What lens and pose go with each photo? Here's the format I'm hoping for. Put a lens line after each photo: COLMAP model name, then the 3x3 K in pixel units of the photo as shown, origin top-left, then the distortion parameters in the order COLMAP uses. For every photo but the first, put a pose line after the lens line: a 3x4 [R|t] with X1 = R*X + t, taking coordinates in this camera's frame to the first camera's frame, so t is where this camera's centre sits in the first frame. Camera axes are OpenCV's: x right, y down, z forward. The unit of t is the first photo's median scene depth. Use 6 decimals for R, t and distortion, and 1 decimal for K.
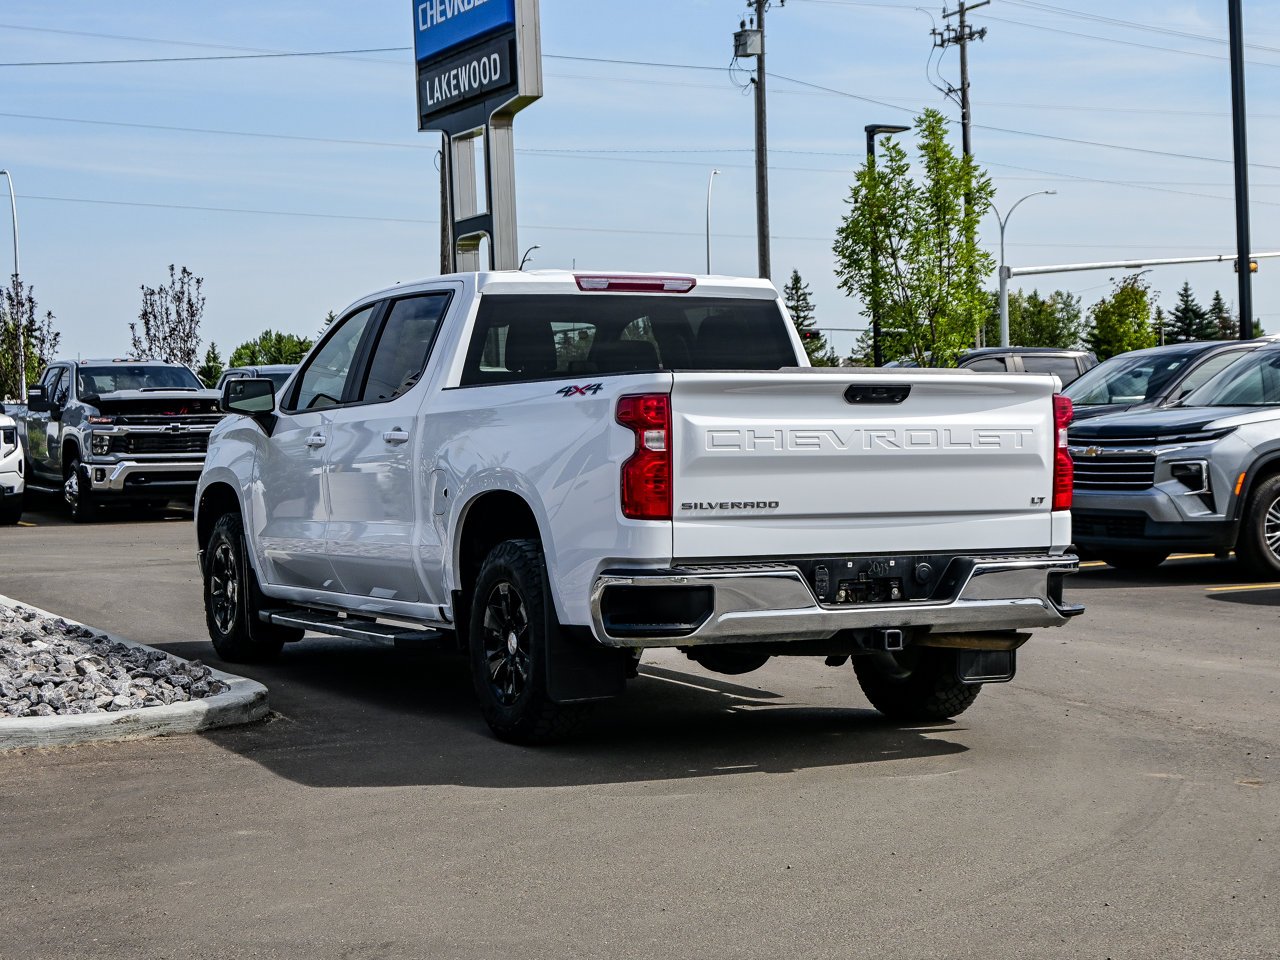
lens RADIAL K [[2387.8, 0, 640.0], [0, 2387.8, 480.0], [0, 0, 1]] dist [-0.021770, 0.011399]
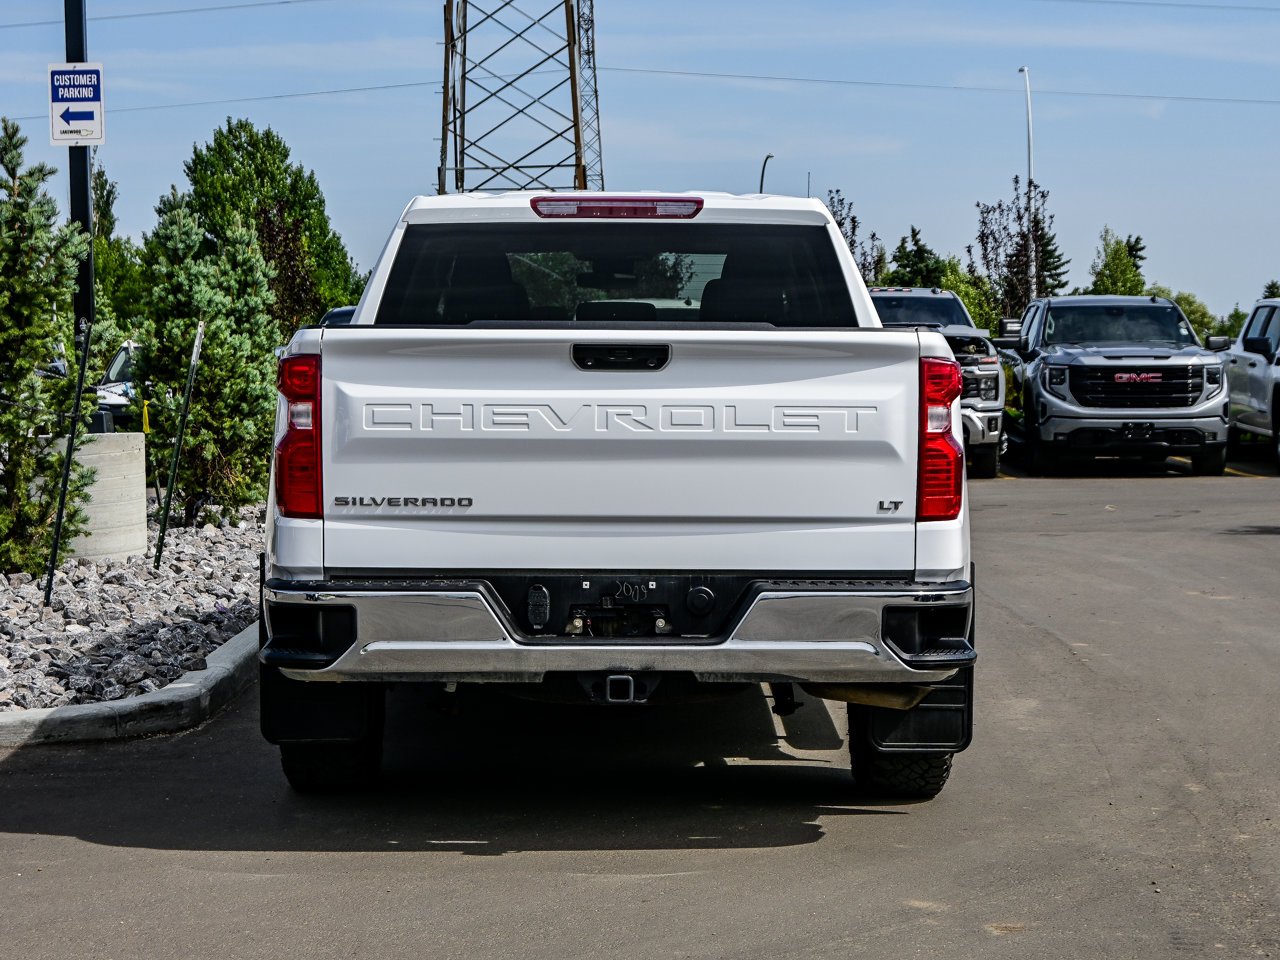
lens RADIAL K [[2784.5, 0, 640.0], [0, 2784.5, 480.0], [0, 0, 1]] dist [-0.074264, -0.439115]
pose [[0.906557, 0.026865, -0.421227, 0.468756], [-0.018252, 0.999534, 0.024466, -0.019026], [0.421688, -0.014492, 0.906625, 0.217129]]
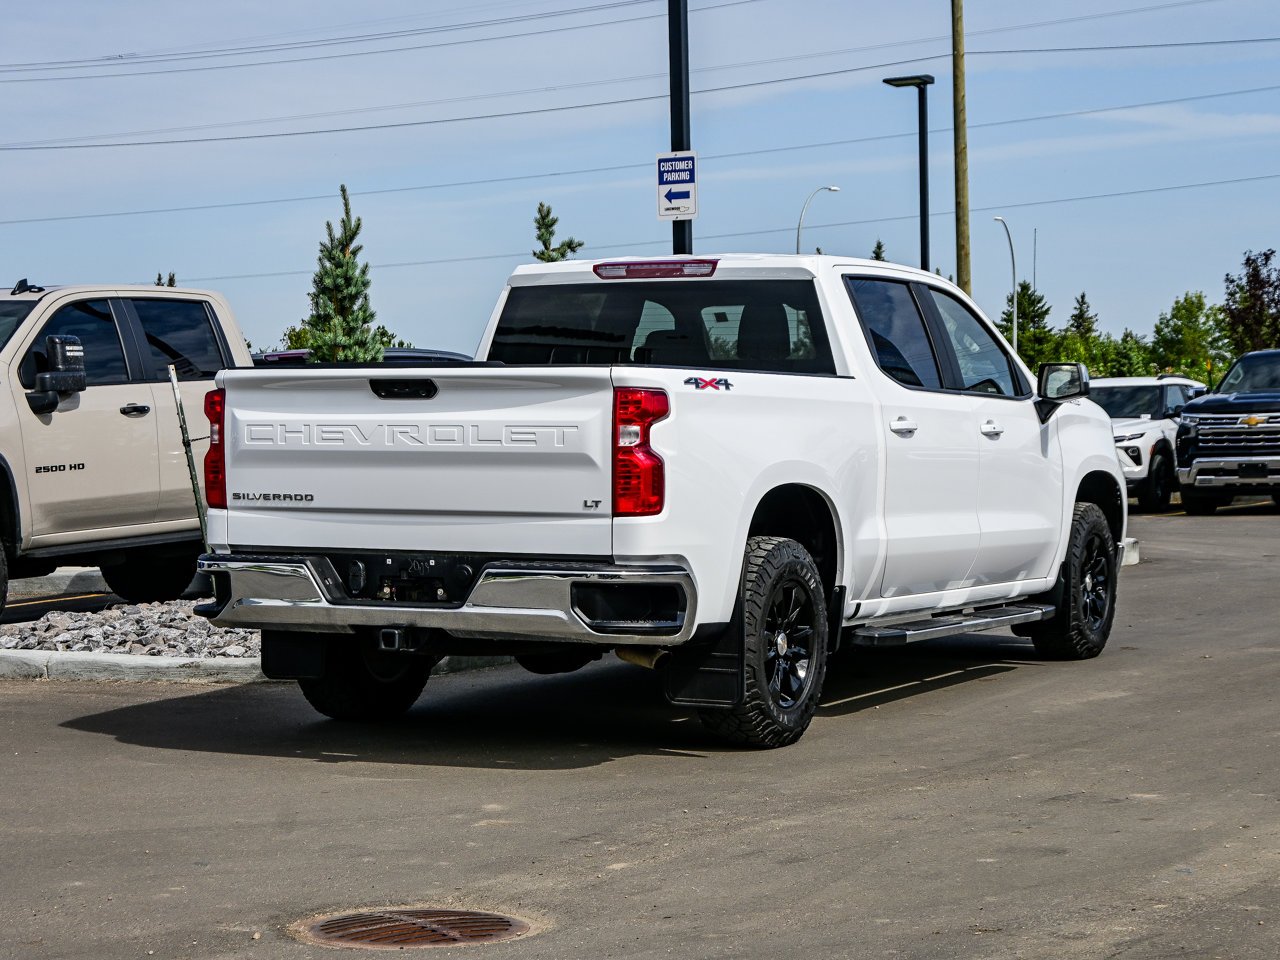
lens RADIAL K [[2628.2, 0, 671.9], [0, 2628.2, 480.0], [0, 0, 1]] dist [-0.032521, -0.233847]
pose [[0.617327, 0.027068, -0.786241, 1.012824], [-0.018386, 0.999631, 0.019979, -0.022069], [0.786492, 0.002122, 0.617597, 0.419761]]
